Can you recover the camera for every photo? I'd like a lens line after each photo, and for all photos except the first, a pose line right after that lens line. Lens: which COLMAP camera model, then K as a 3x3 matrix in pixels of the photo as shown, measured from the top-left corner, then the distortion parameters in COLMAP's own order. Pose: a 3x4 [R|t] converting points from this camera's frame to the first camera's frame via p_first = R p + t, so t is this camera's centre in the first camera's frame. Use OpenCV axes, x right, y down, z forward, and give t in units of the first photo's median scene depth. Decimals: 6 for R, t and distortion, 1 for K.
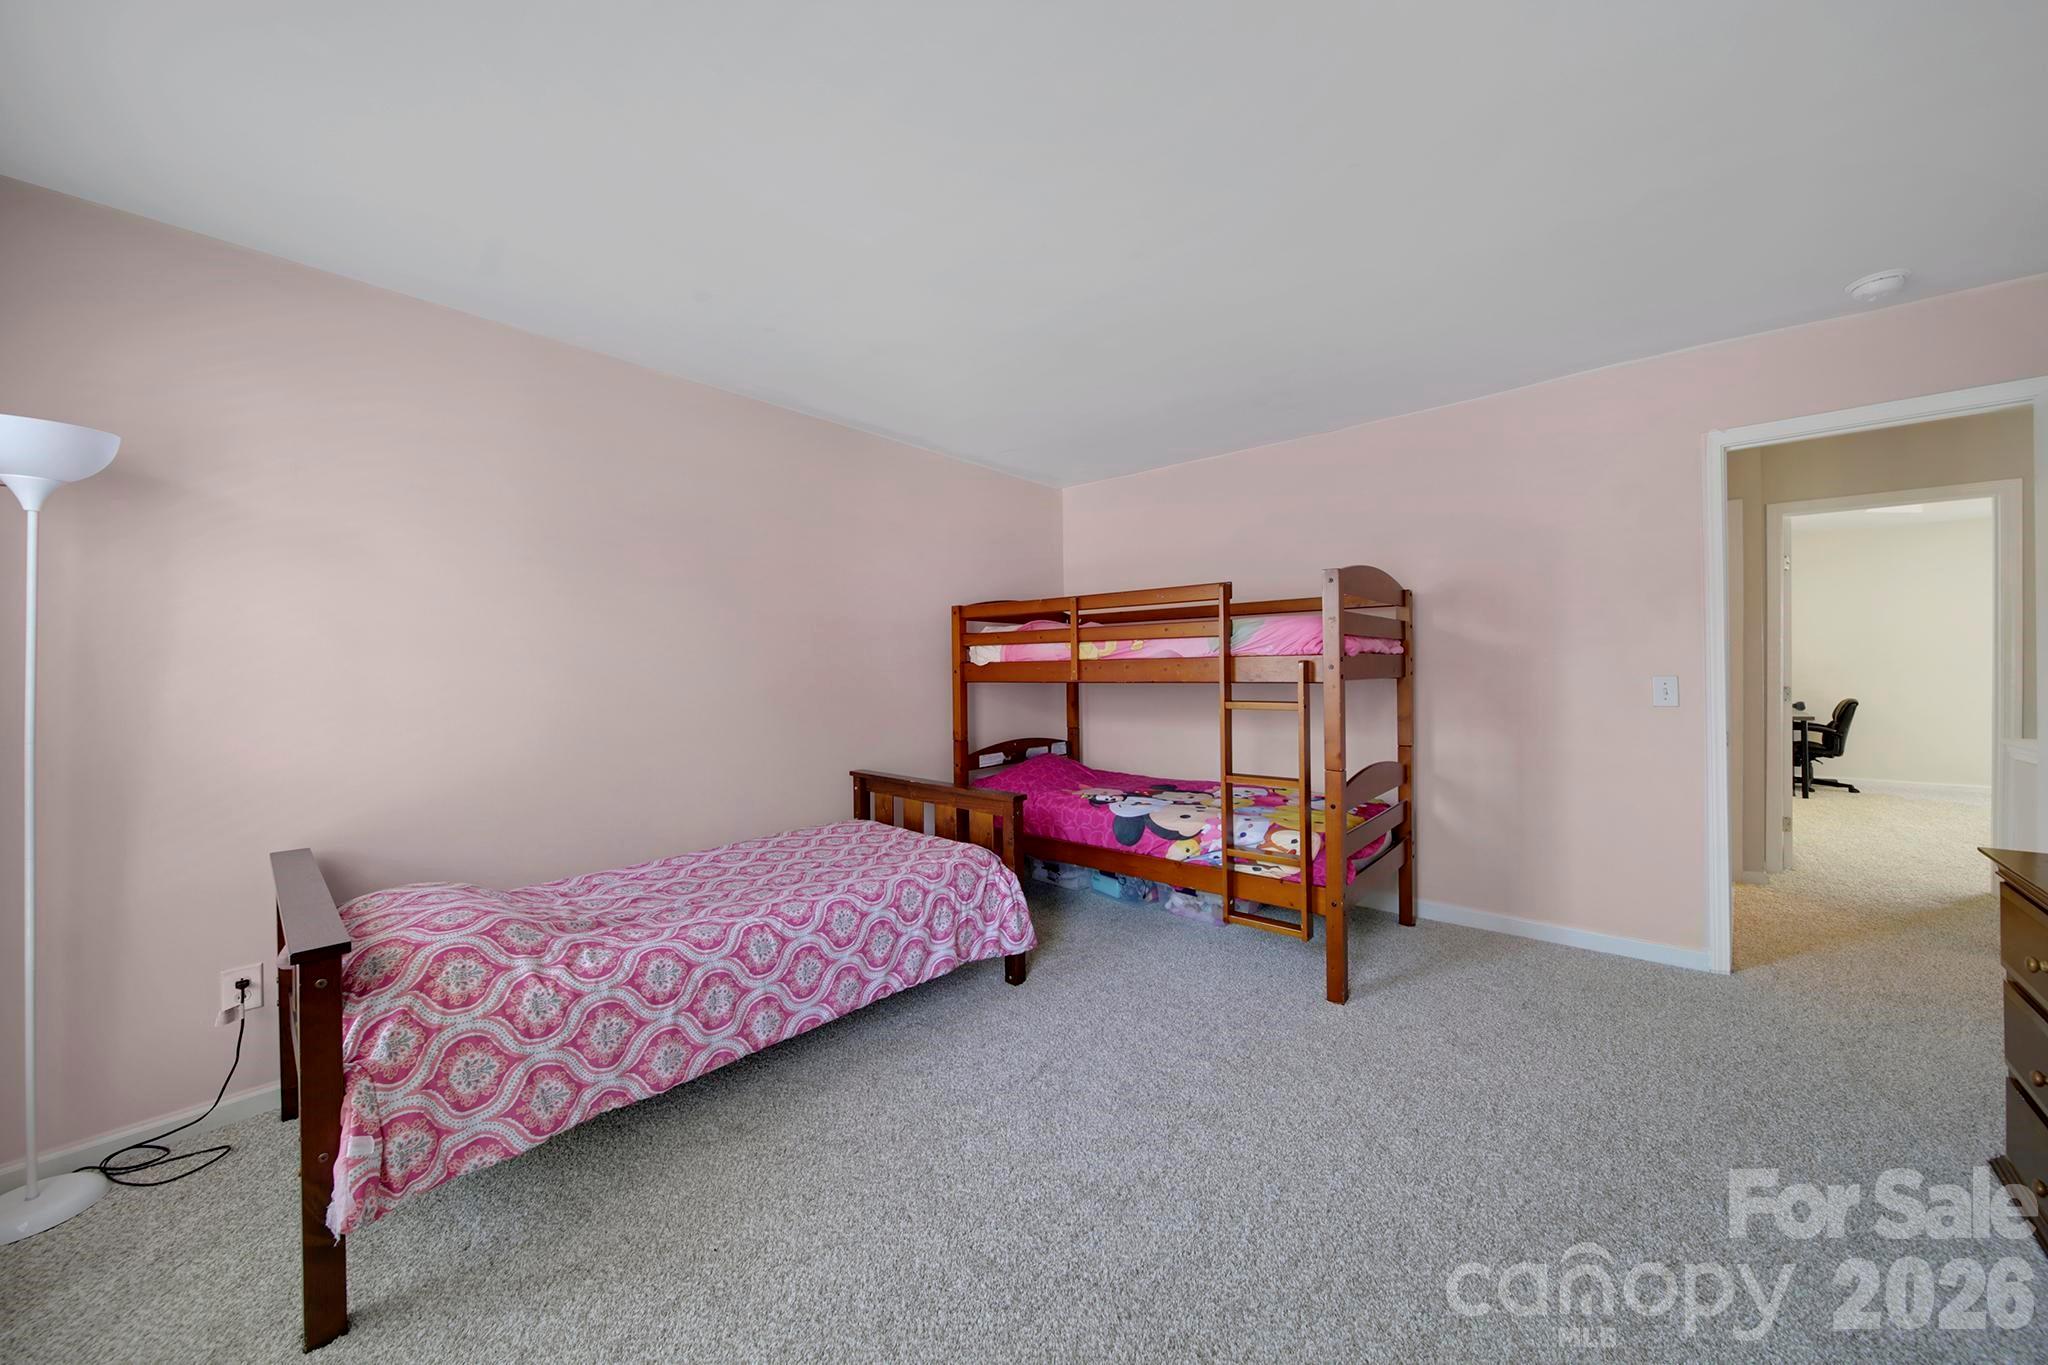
lens RADIAL K [[729.9, 0, 1029.2], [0, 729.9, 668.7], [0, 0, 1]] dist [0.001127, -0.000110]
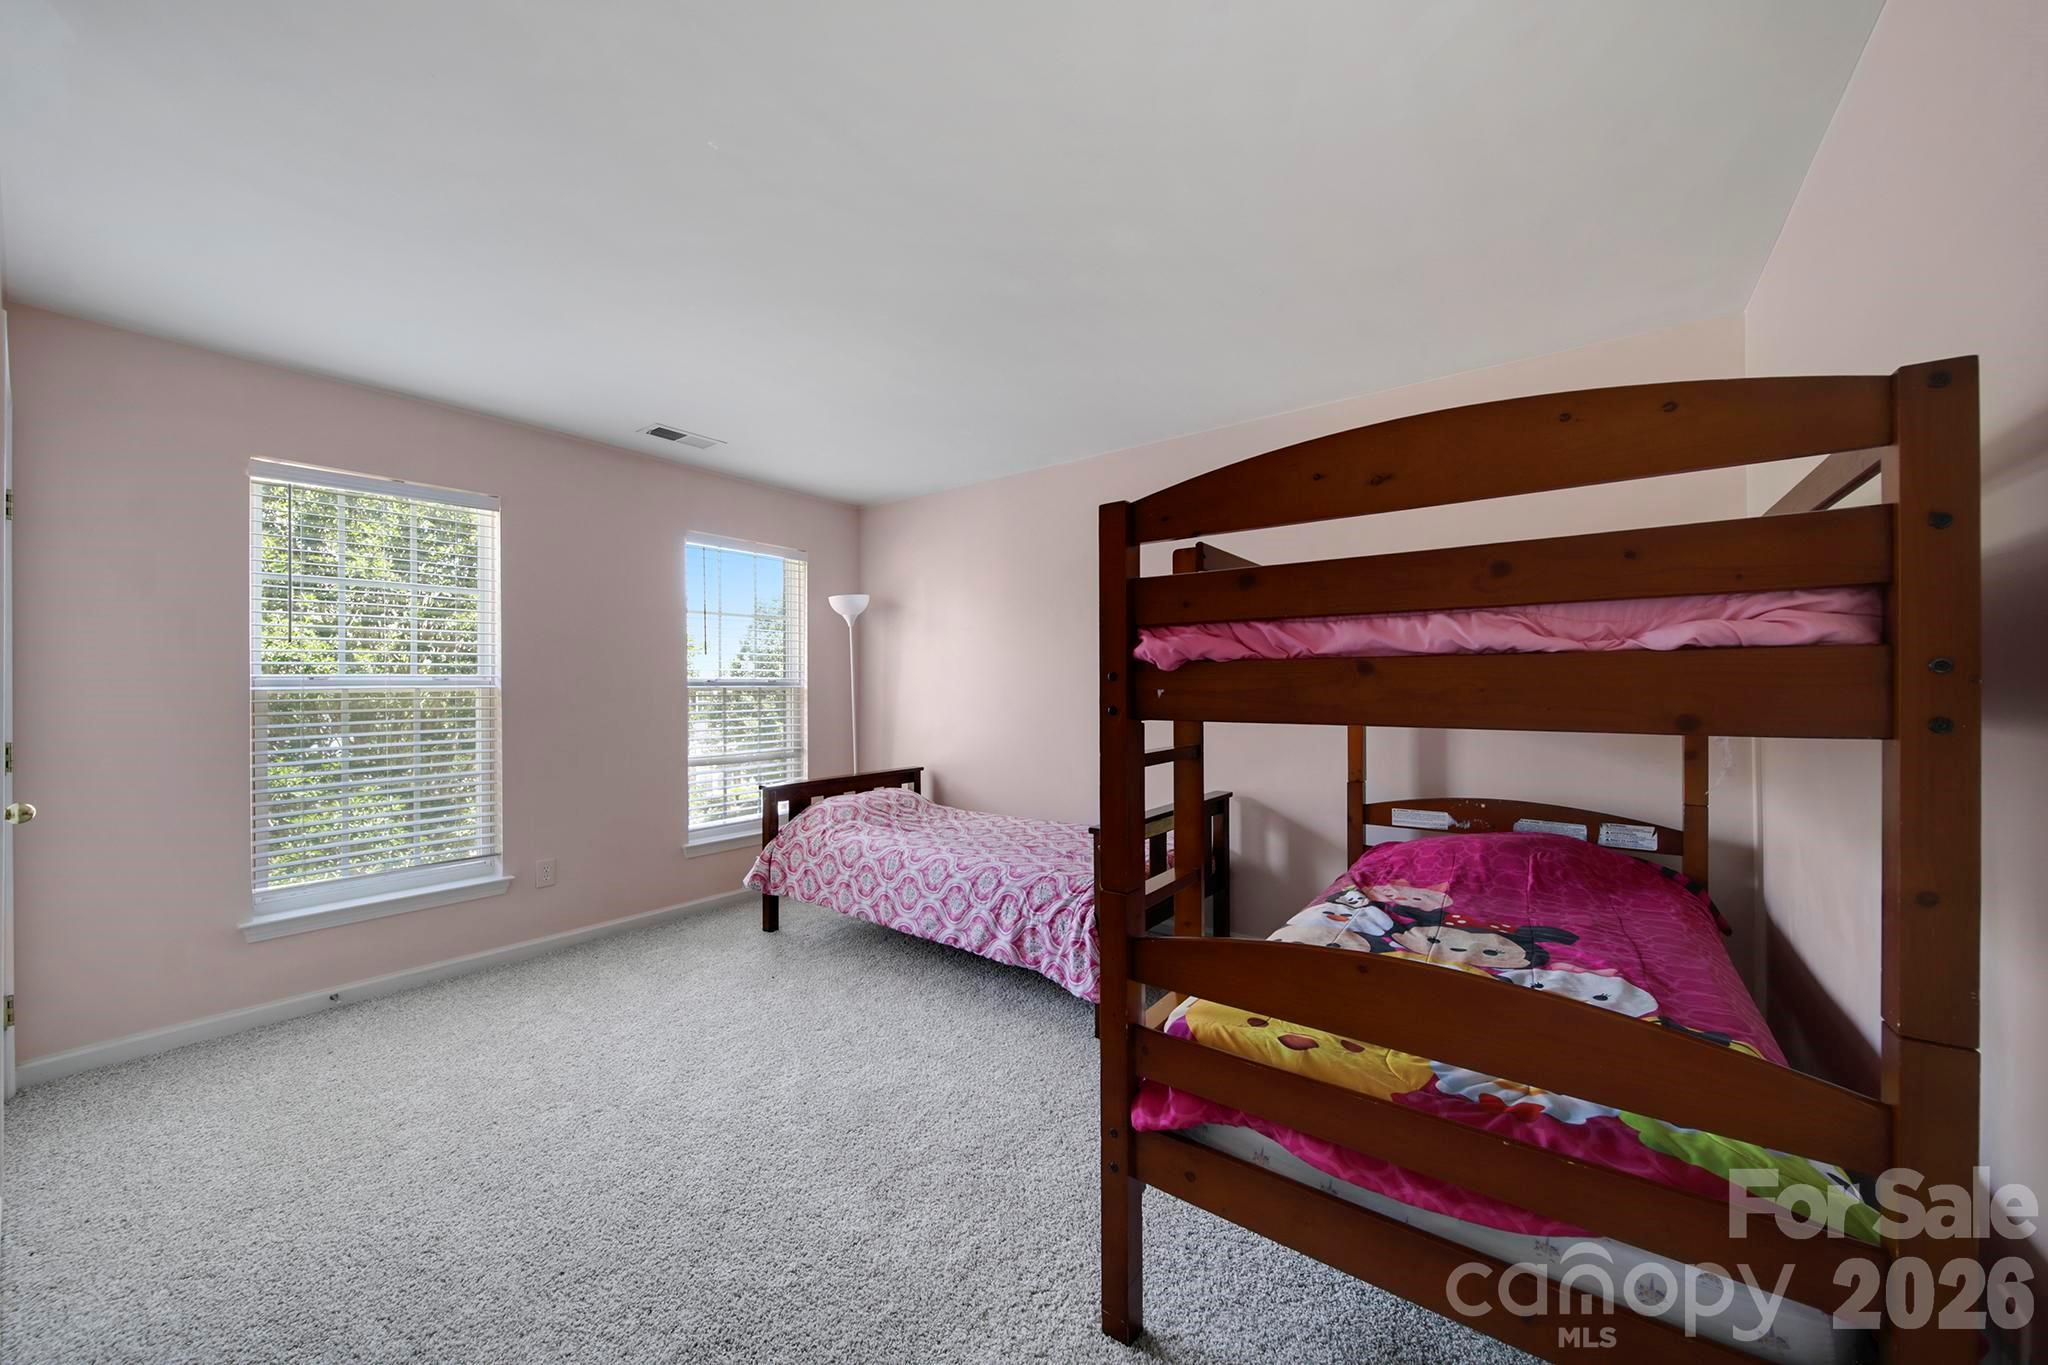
lens RADIAL K [[729.9, 0, 1023.5], [0, 729.9, 681.5], [0, 0, 1]] dist [0.001127, -0.000110]
pose [[0.079230, 0.012599, -0.996777, 1.046427], [0.001807, 0.999917, 0.012783, -0.022723], [0.996855, -0.002814, 0.079201, 1.006931]]
